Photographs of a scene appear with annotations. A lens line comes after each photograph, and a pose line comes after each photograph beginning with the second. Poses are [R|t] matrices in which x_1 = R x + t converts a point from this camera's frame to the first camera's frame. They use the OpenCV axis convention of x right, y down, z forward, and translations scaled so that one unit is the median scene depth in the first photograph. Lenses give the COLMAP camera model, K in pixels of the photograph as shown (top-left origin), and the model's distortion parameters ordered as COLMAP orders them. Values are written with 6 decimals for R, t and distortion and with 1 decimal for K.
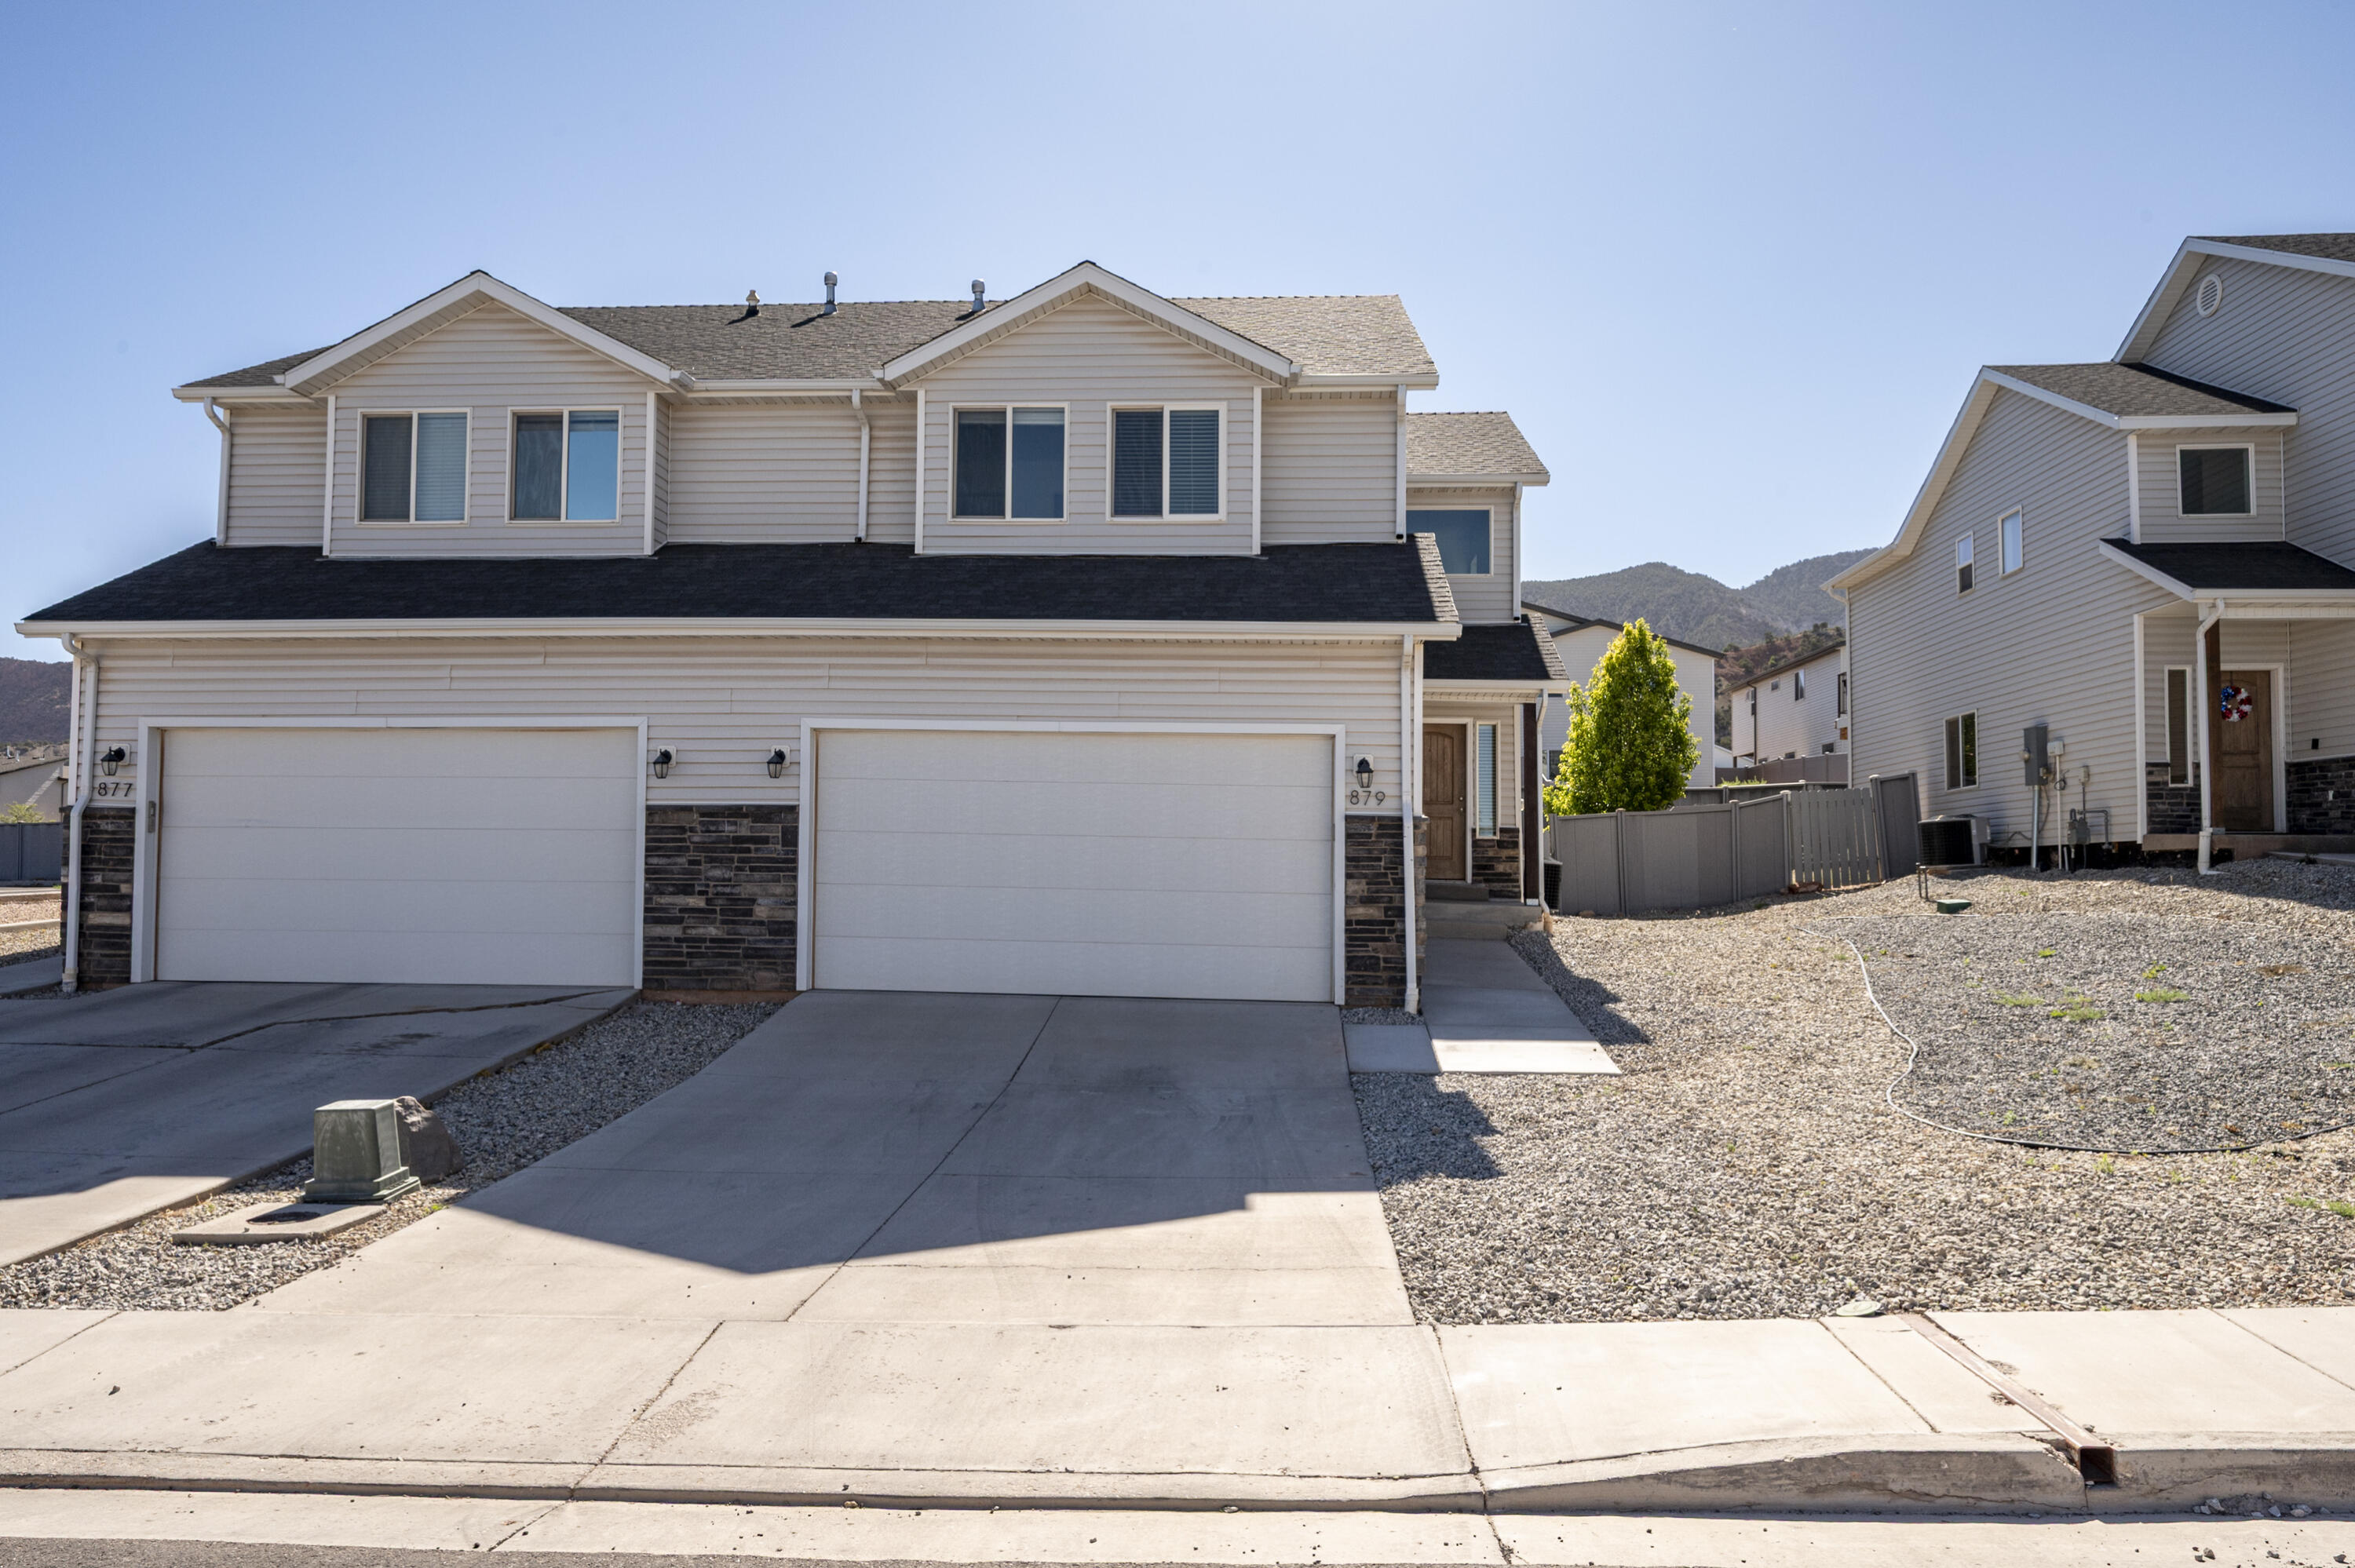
lens RADIAL K [[1581.5, 0, 1177.5], [0, 1581.5, 784.0], [0, 0, 1]] dist [-0.004960, -0.001774]
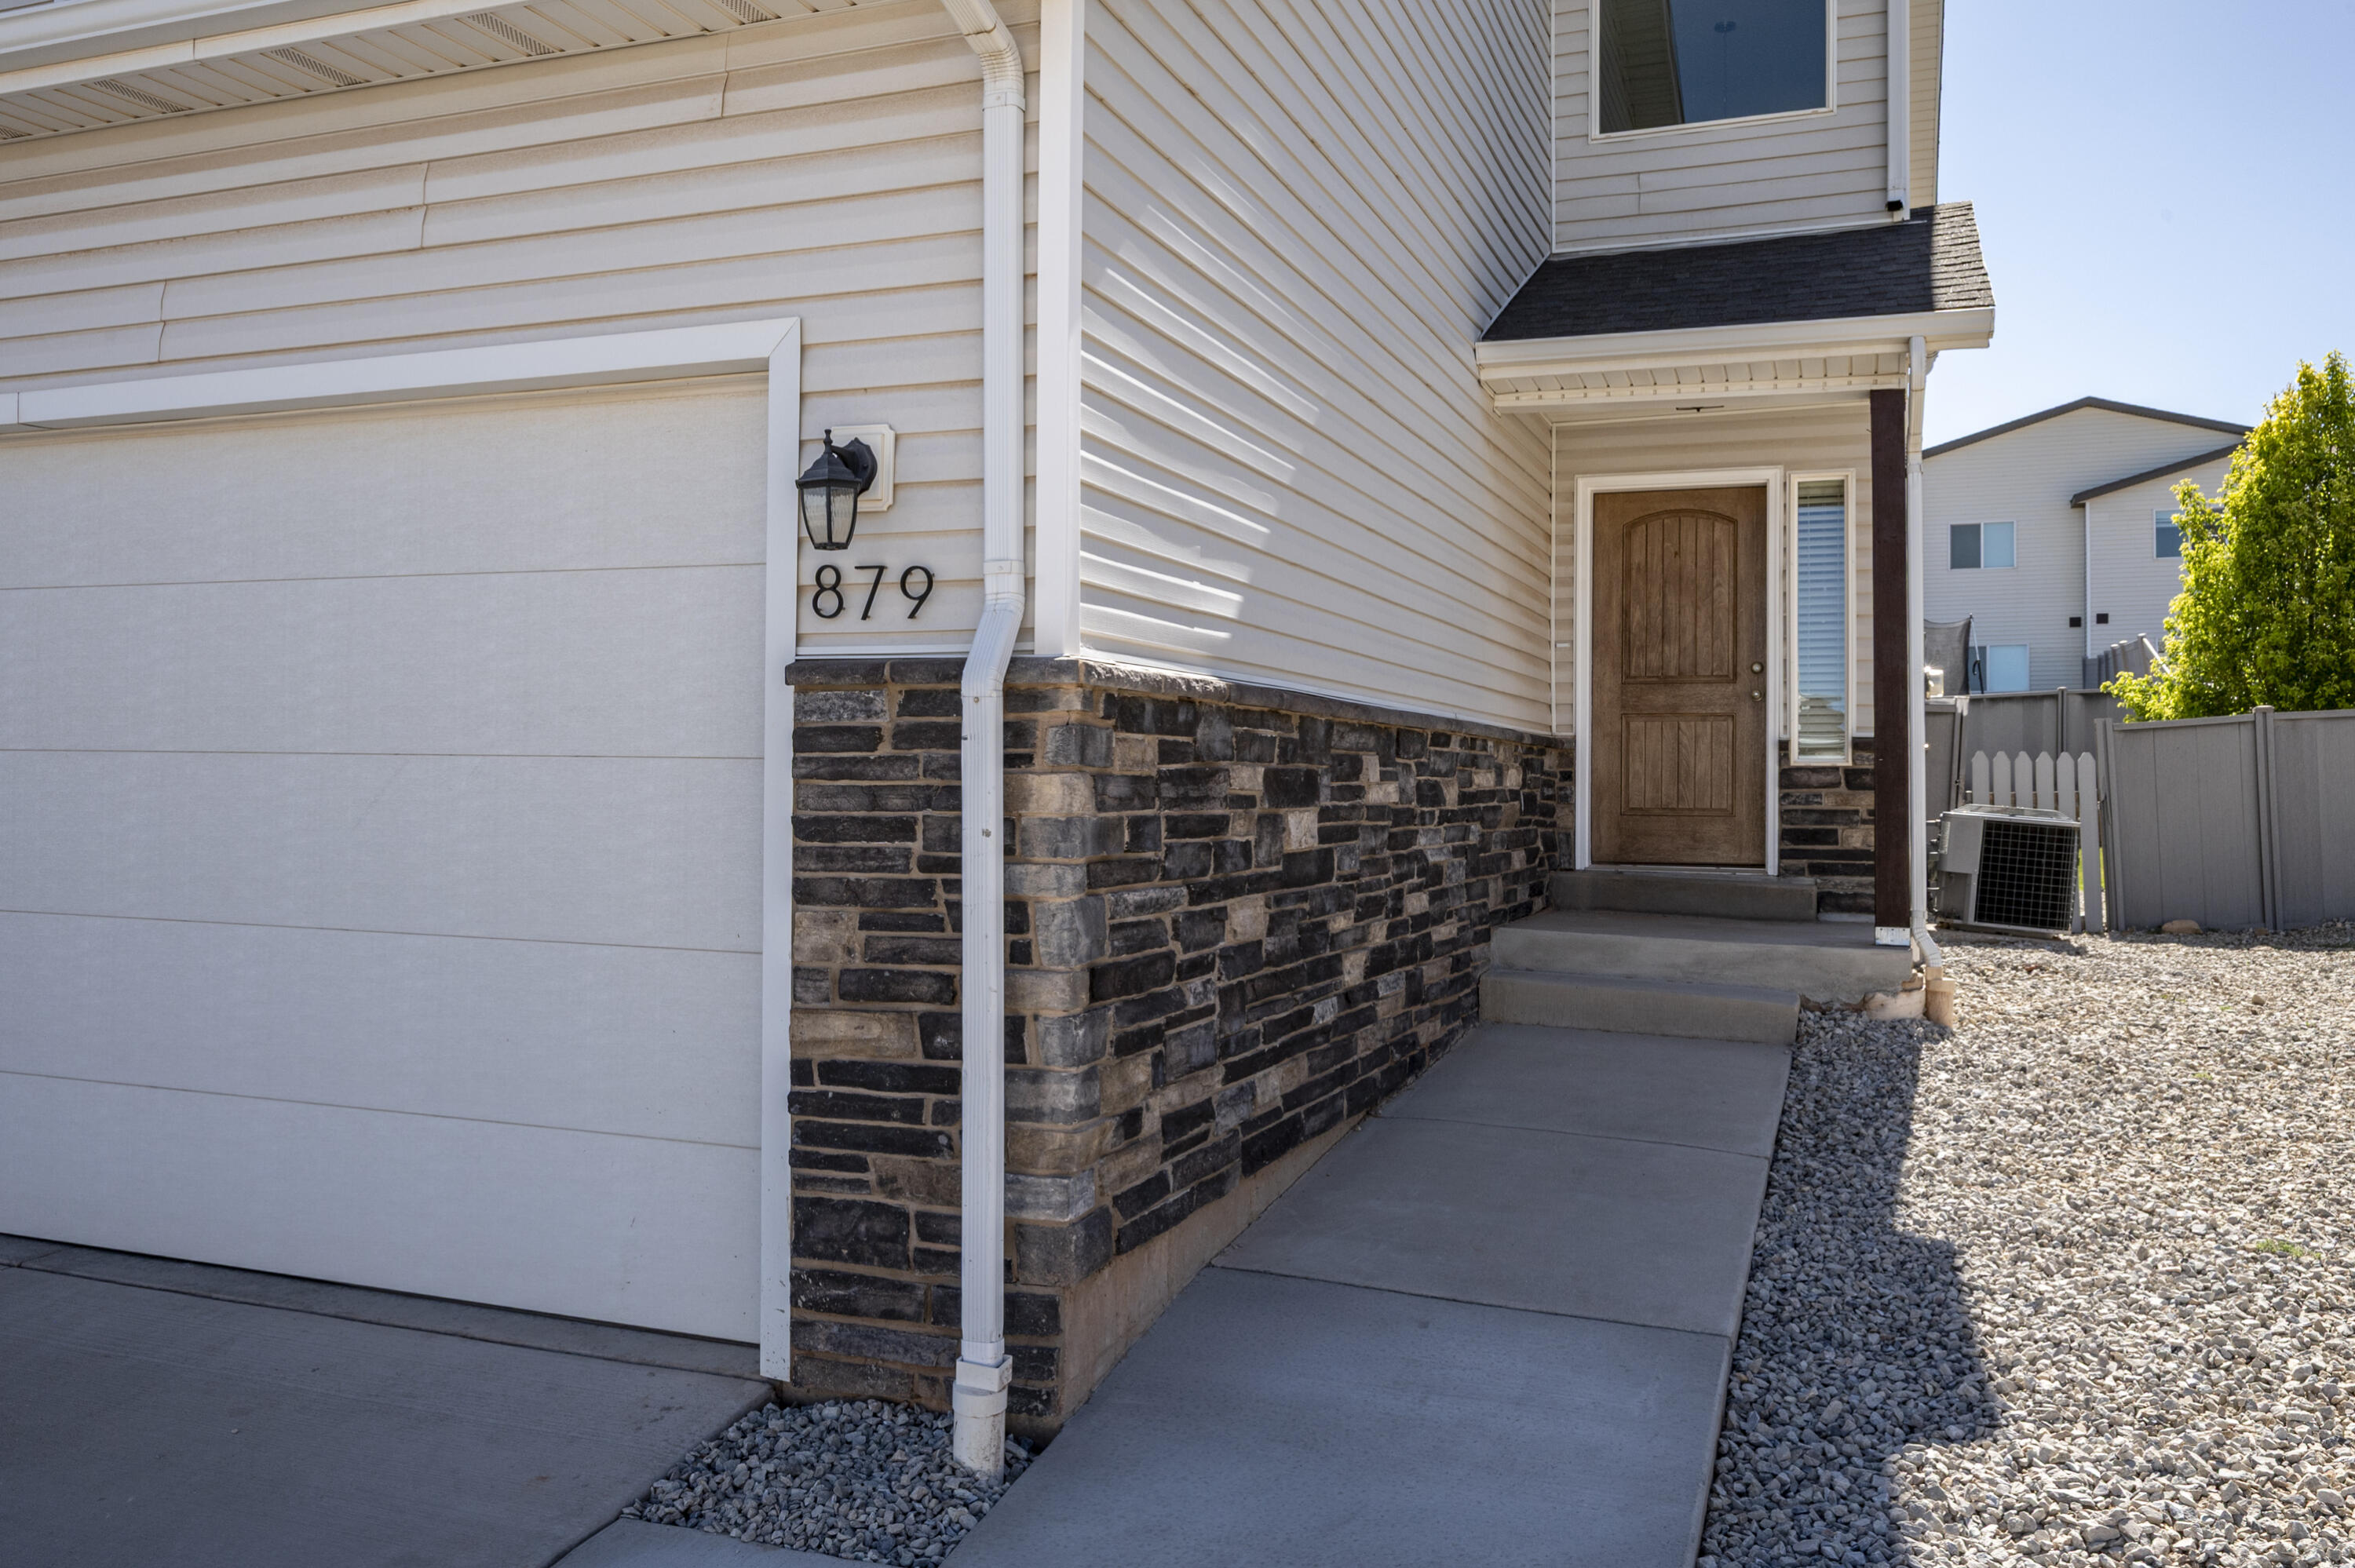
lens RADIAL K [[1783.7, 0, 1177.5], [0, 1783.7, 784.0], [0, 0, 1]] dist [-0.004521, -0.000422]
pose [[0.950744, -0.007356, -0.309890, 0.227368], [0.017616, 0.999385, 0.030325, 0.028478], [0.309476, -0.034290, 0.950289, 0.650432]]
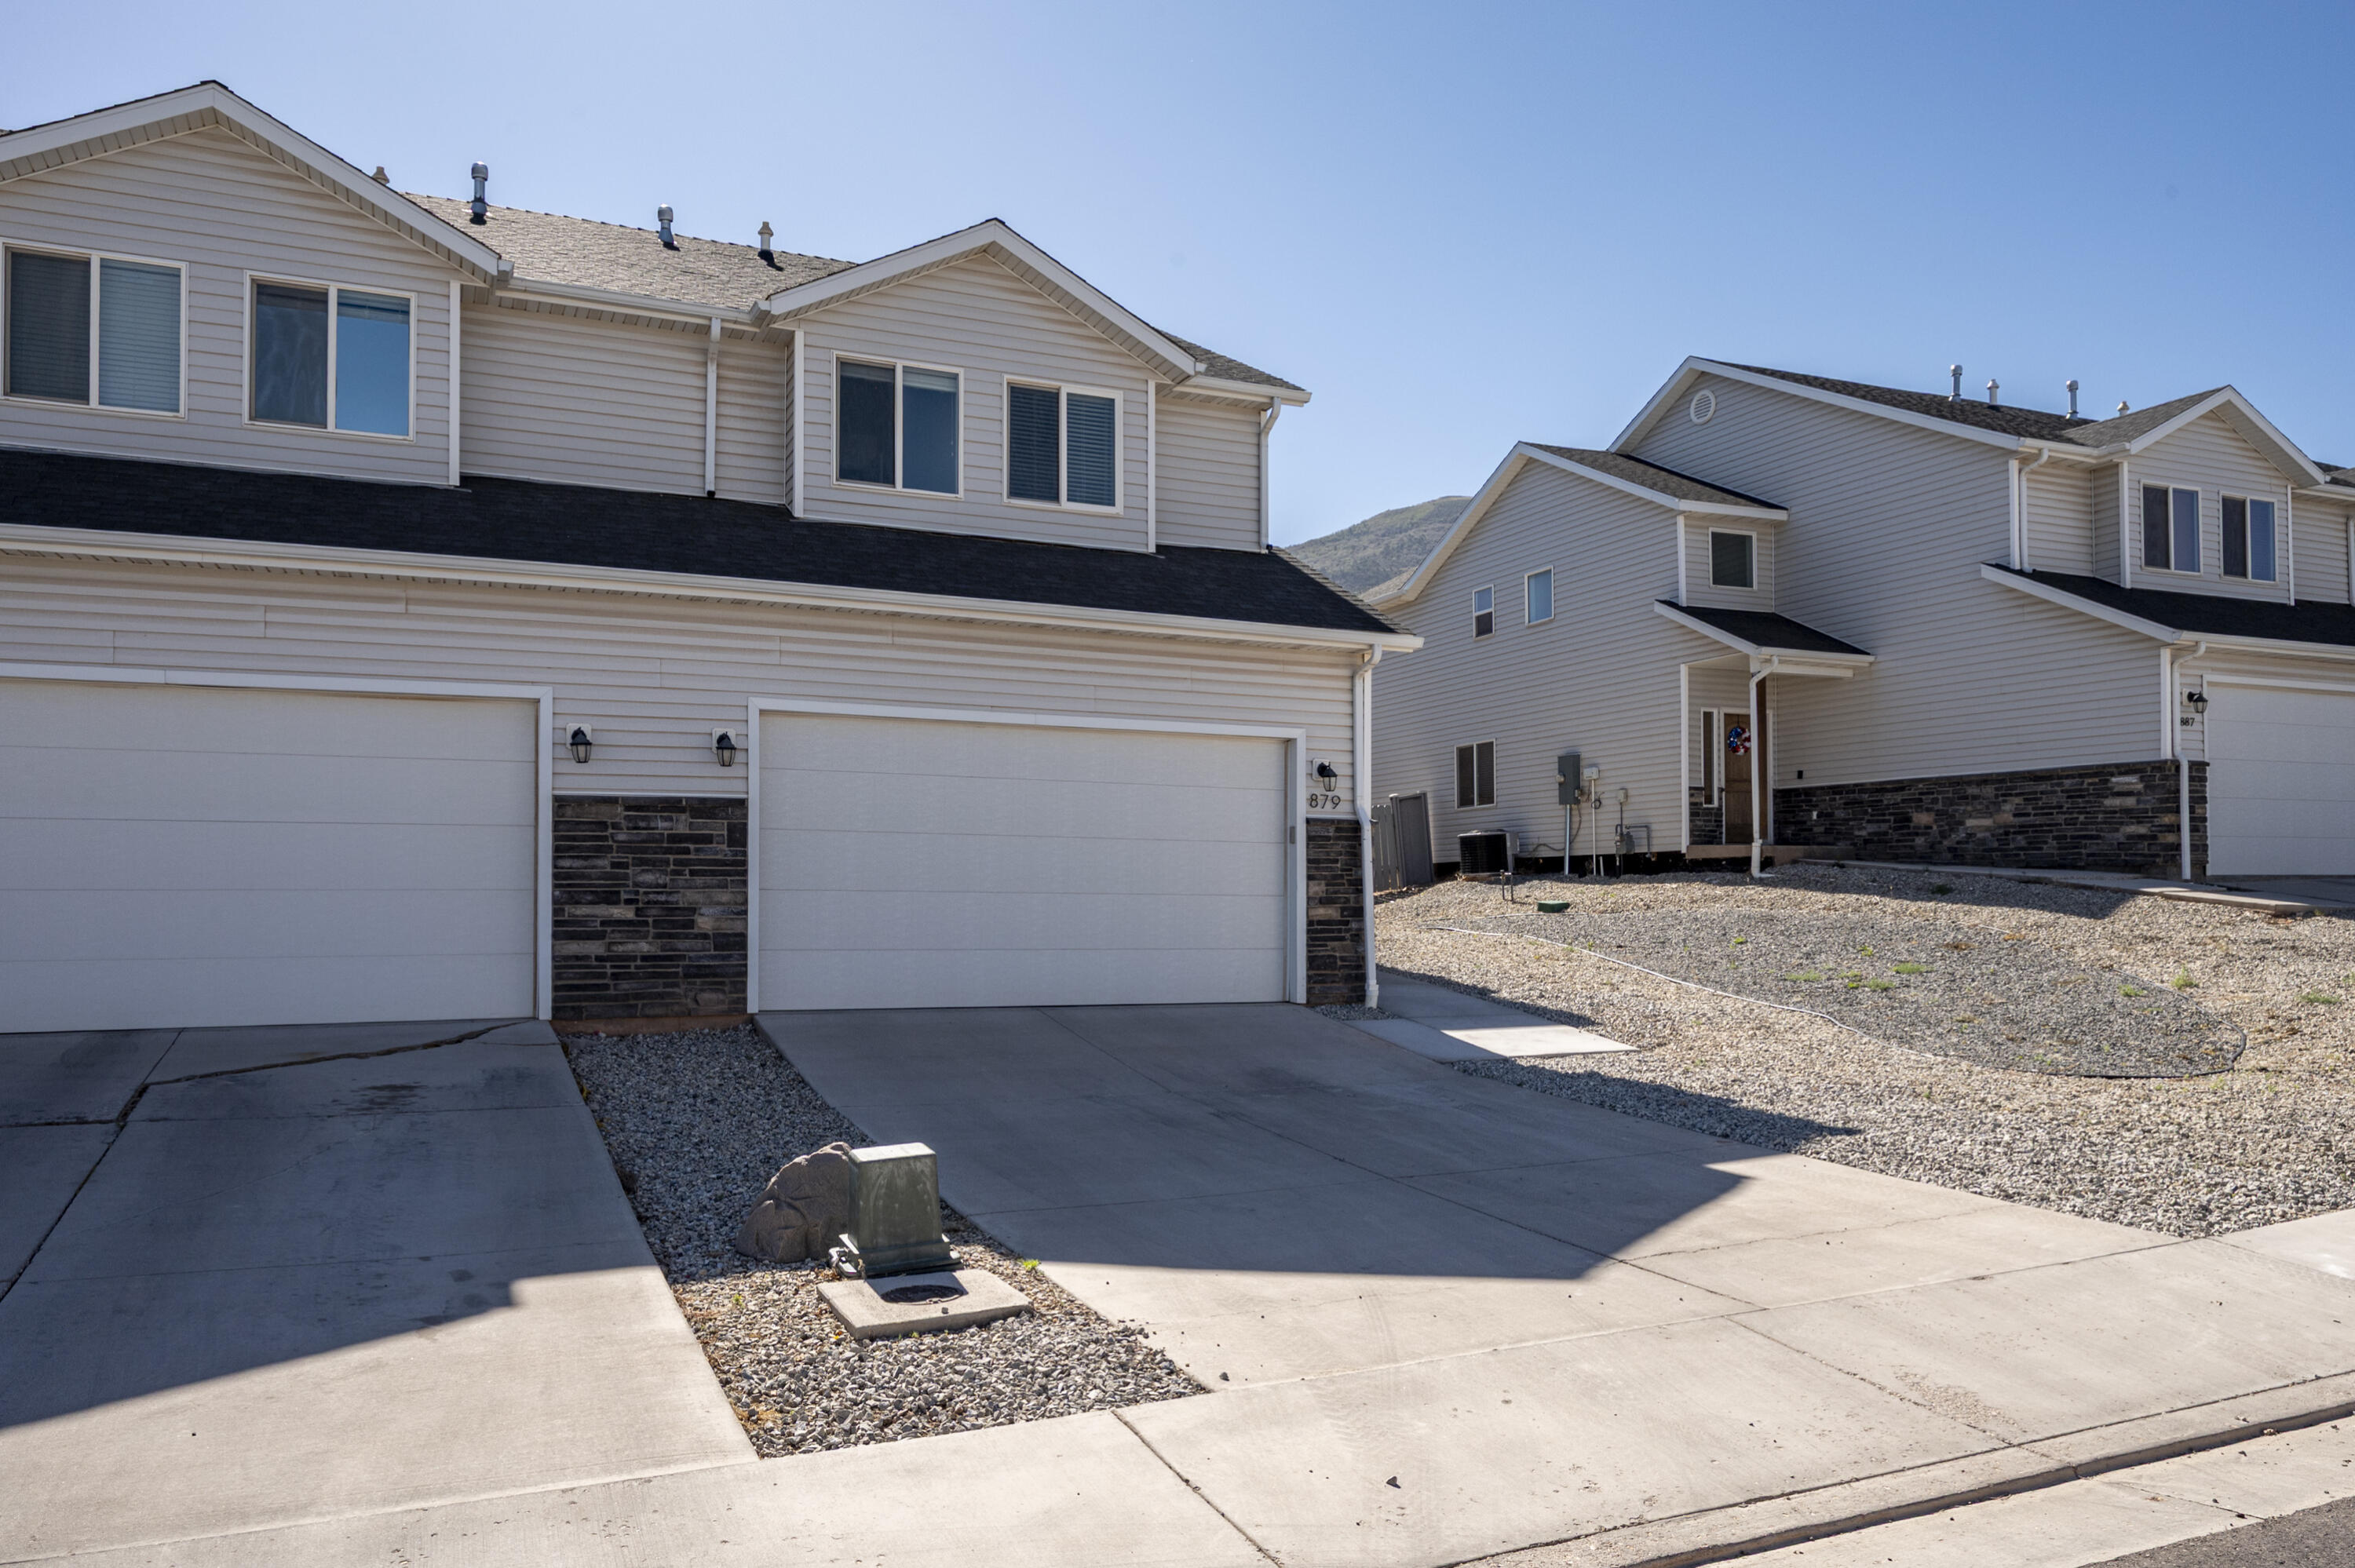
lens RADIAL K [[1589.2, 0, 1179.3], [0, 1589.2, 844.2], [0, 0, 1]] dist [-0.004437, -0.000234]
pose [[0.890173, 0.005252, 0.455592, -0.382416], [-0.017415, 0.999595, 0.022504, 0.013166], [-0.455289, -0.027967, 0.889904, 0.110326]]
